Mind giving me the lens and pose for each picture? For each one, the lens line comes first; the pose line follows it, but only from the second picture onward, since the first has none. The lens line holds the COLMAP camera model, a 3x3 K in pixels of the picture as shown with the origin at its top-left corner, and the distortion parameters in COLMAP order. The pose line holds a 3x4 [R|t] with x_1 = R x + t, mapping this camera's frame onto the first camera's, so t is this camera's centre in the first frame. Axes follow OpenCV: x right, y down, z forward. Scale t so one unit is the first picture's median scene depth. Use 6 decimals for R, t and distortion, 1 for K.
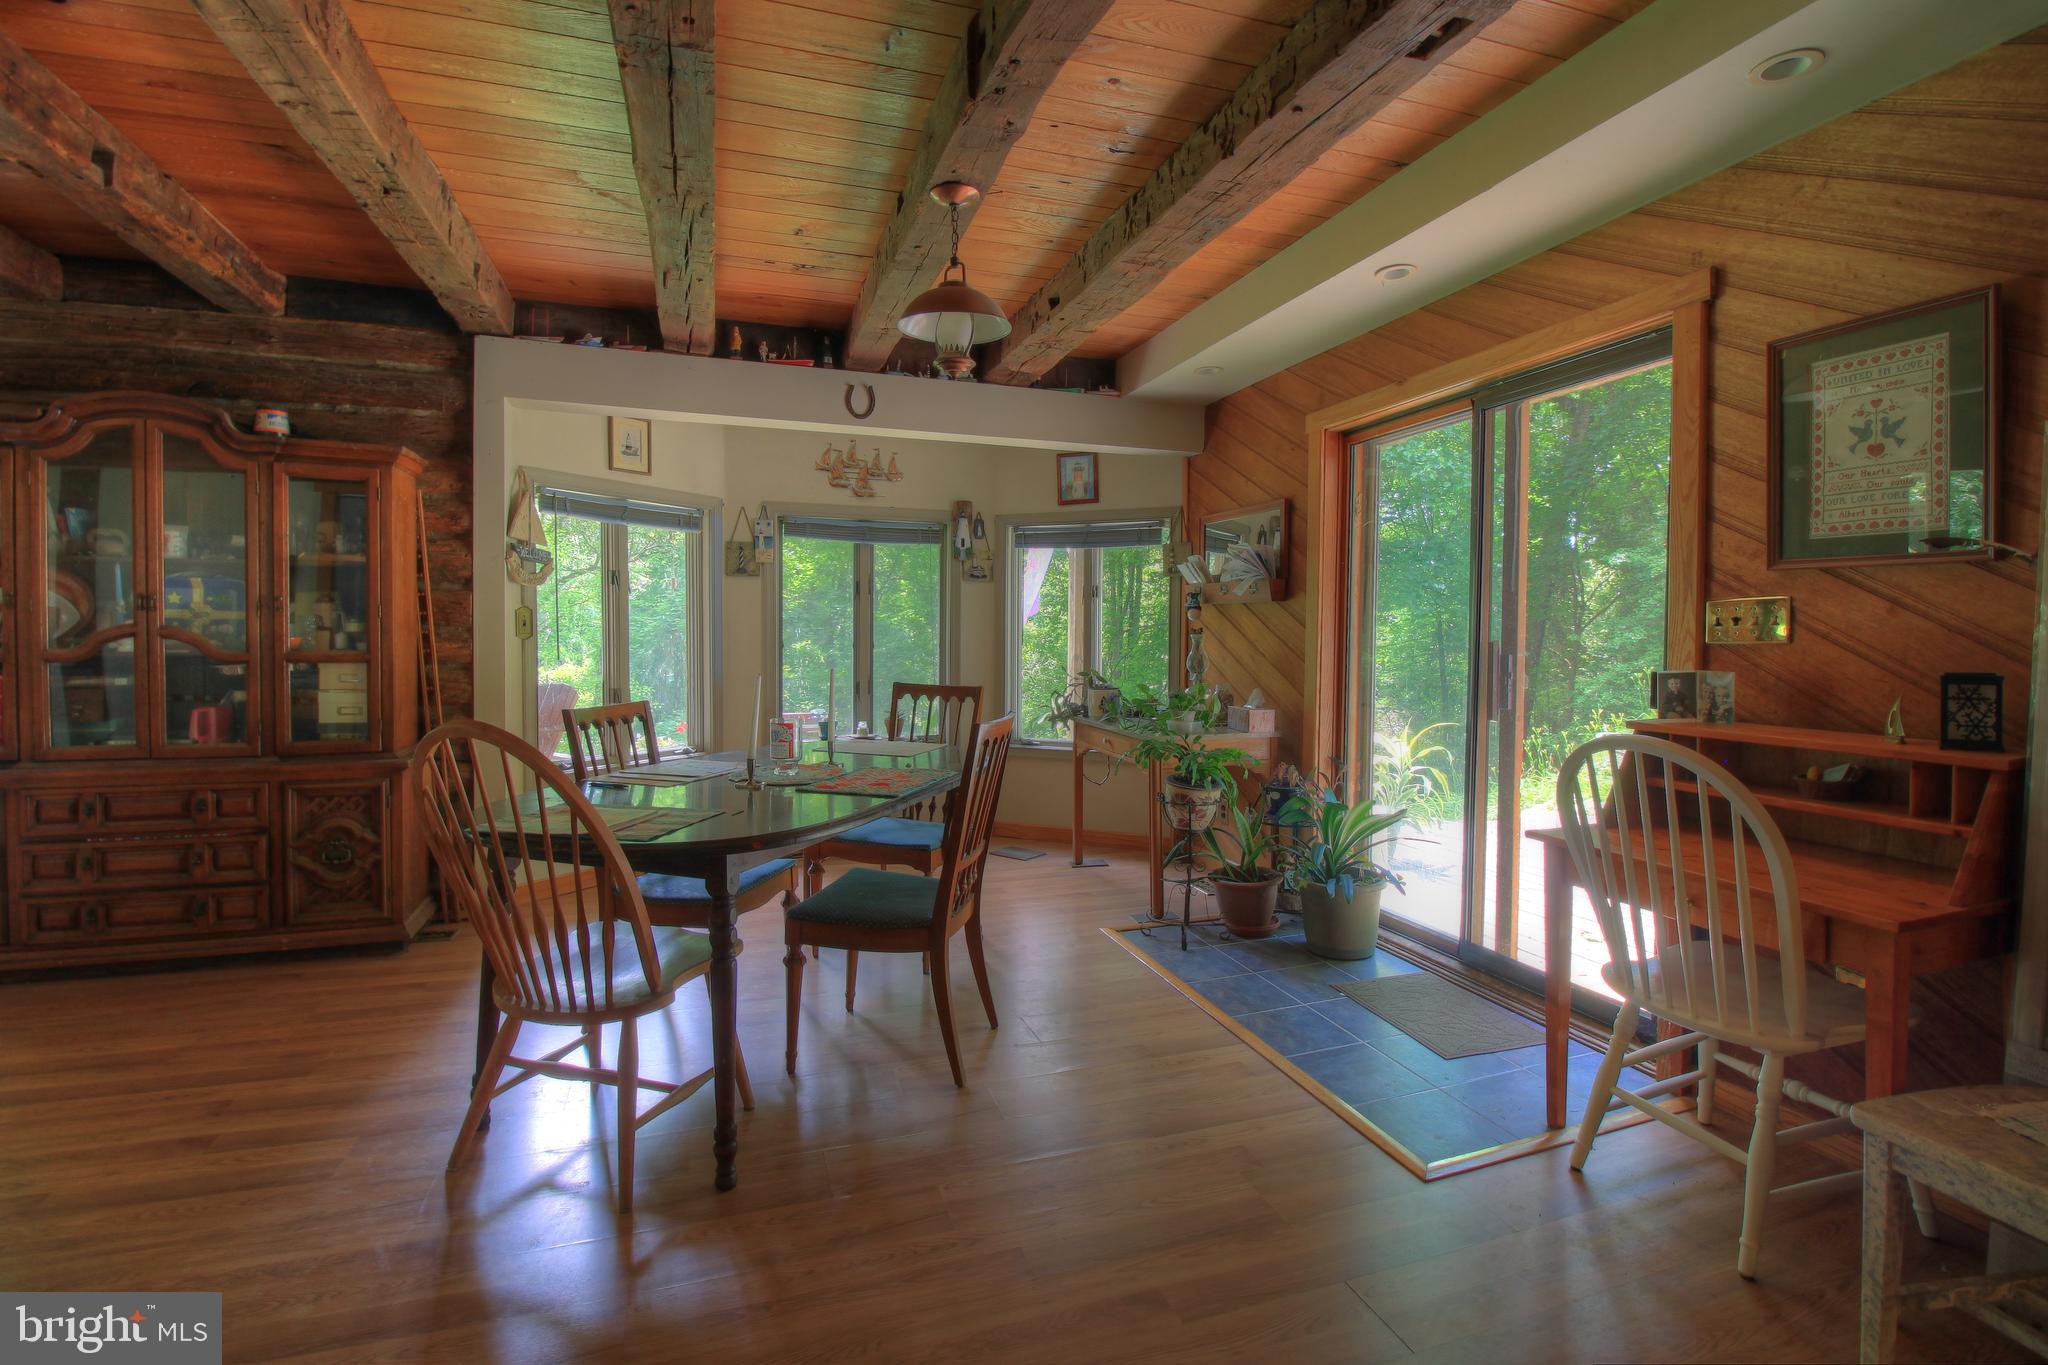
lens RADIAL K [[946.6, 0, 1037.1], [0, 946.6, 641.6], [0, 0, 1]] dist [-0.001293, -0.015821]
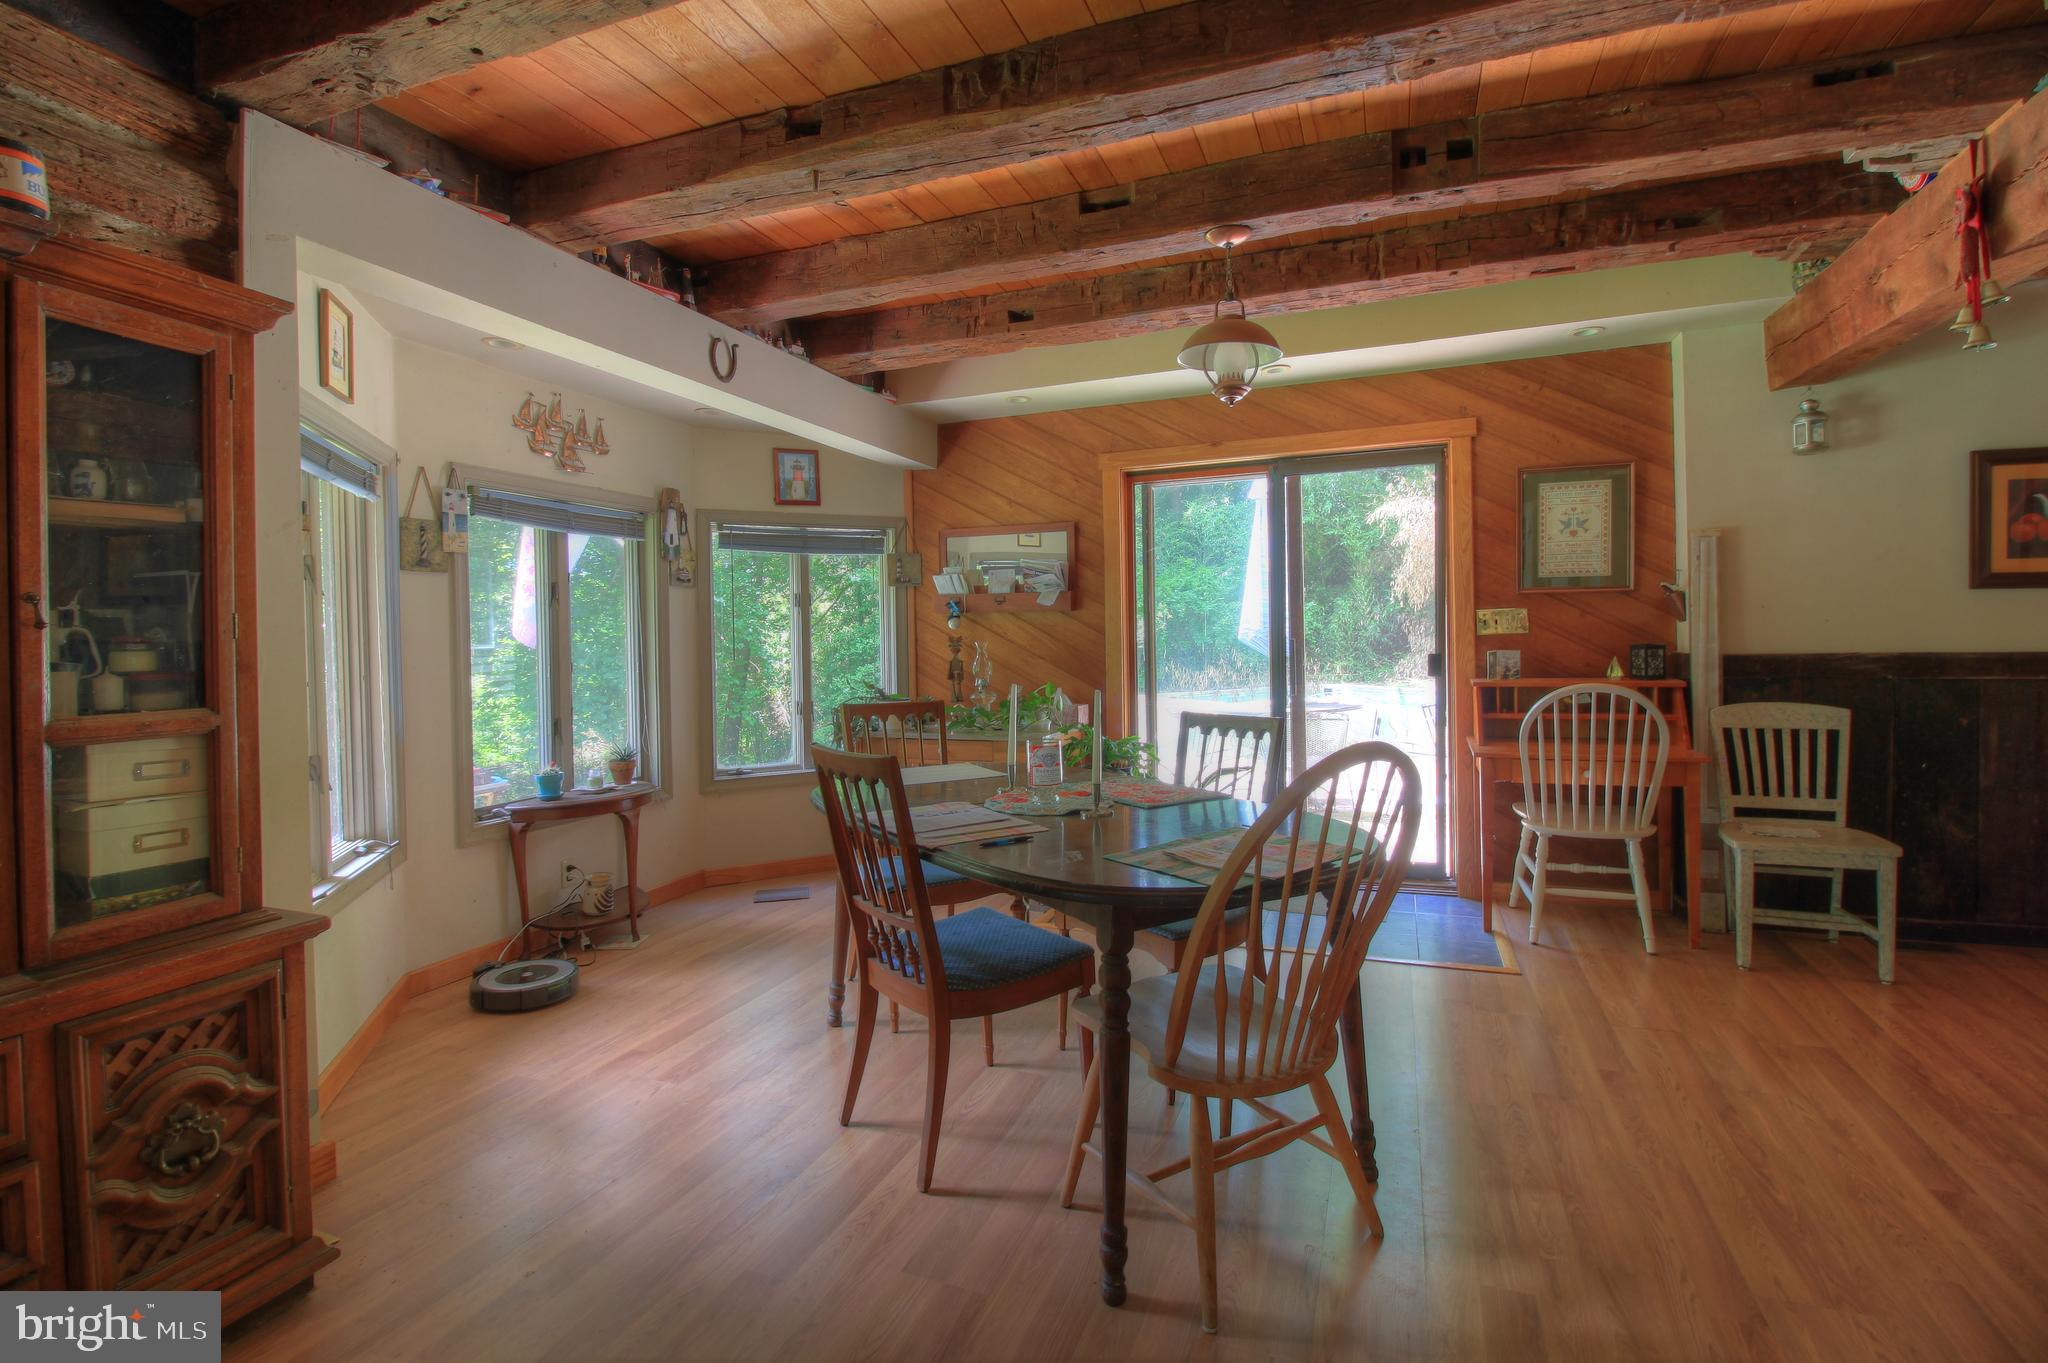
lens RADIAL K [[949.9, 0, 1014.1], [0, 949.9, 638.5], [0, 0, 1]] dist [-0.000191, -0.022476]
pose [[0.635753, -0.020169, 0.771629, -0.683782], [0.032076, 0.999485, -0.000303, -0.010536], [-0.771226, 0.024944, 0.636073, 0.319030]]
